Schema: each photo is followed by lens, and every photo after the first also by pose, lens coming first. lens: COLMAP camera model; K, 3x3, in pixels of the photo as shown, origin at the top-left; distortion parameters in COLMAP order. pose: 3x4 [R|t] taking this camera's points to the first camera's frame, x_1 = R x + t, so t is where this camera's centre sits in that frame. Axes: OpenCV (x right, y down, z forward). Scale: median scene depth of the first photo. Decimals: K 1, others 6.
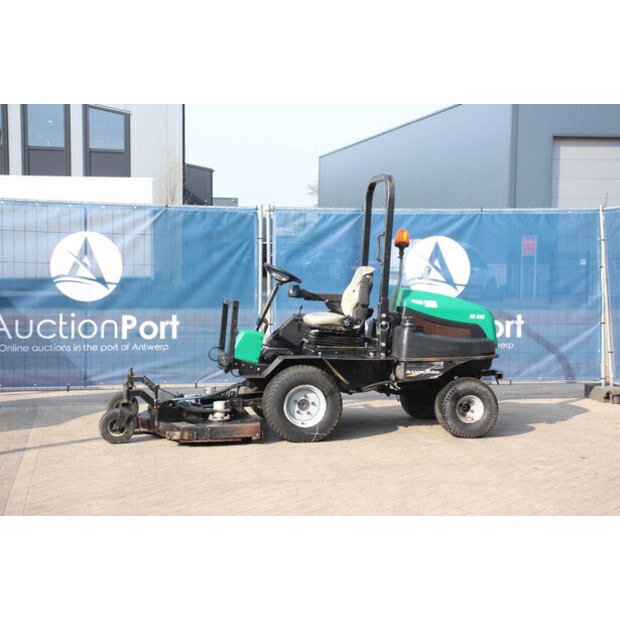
lens RADIAL K [[1118.0, 0, 310.0], [0, 1118.0, 310.0], [0, 0, 1]] dist [0.197330, -0.001324]
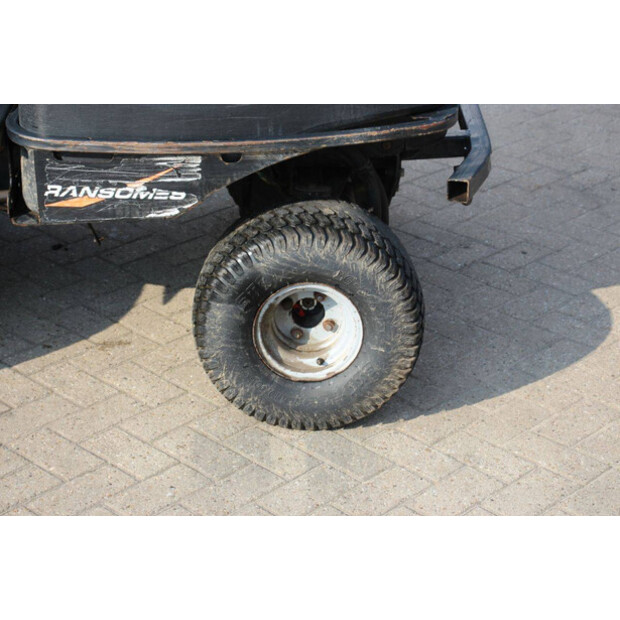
lens RADIAL K [[1485.1, 0, 310.0], [0, 1485.1, 310.0], [0, 0, 1]] dist [0.416140, 0.705023]
pose [[0.983656, 0.083185, -0.159690, 0.192991], [-0.013713, 0.918917, 0.394212, -0.051966], [0.179534, -0.385579, 0.905039, 0.671689]]
